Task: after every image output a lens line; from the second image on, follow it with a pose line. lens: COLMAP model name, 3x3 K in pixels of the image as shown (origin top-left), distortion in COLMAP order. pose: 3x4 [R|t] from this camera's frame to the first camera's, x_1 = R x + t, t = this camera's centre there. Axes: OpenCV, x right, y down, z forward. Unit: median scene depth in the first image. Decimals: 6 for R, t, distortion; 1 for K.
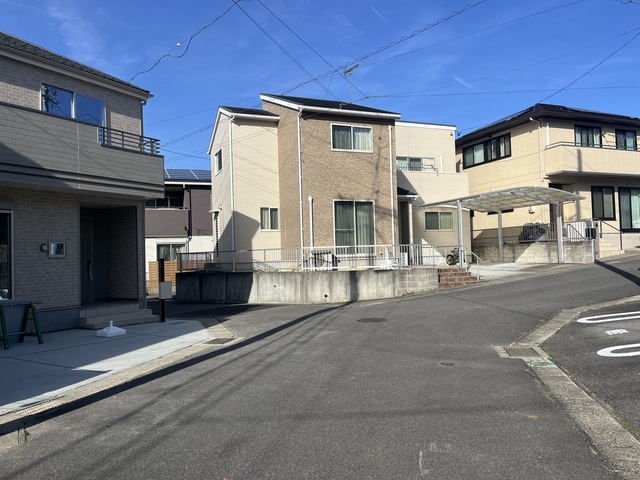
lens RADIAL K [[484.7, 0, 318.6], [0, 484.7, 244.0], [0, 0, 1]] dist [0.080844, -0.110551]
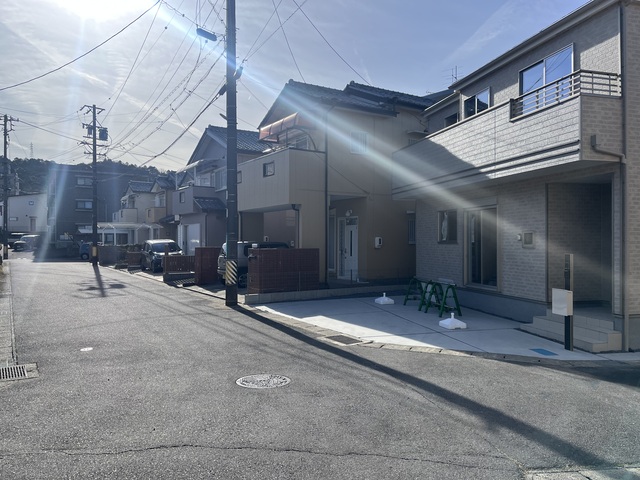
lens RADIAL K [[484.7, 0, 318.6], [0, 484.7, 244.0], [0, 0, 1]] dist [0.080844, -0.110551]
pose [[-0.700725, 0.032093, -0.712710, 0.406567], [0.037288, 0.999270, 0.008335, -0.002372], [0.712457, -0.020735, -0.701410, 1.277852]]
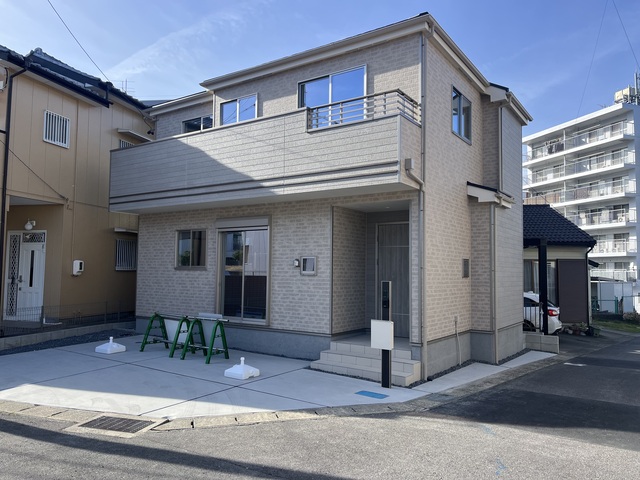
lens RADIAL K [[484.7, 0, 318.6], [0, 484.7, 244.0], [0, 0, 1]] dist [0.080844, -0.110551]
pose [[-0.059605, -0.030797, -0.997747, 0.304011], [0.012619, 0.999421, -0.031602, 0.000683], [0.998142, -0.014474, -0.059182, 0.989948]]
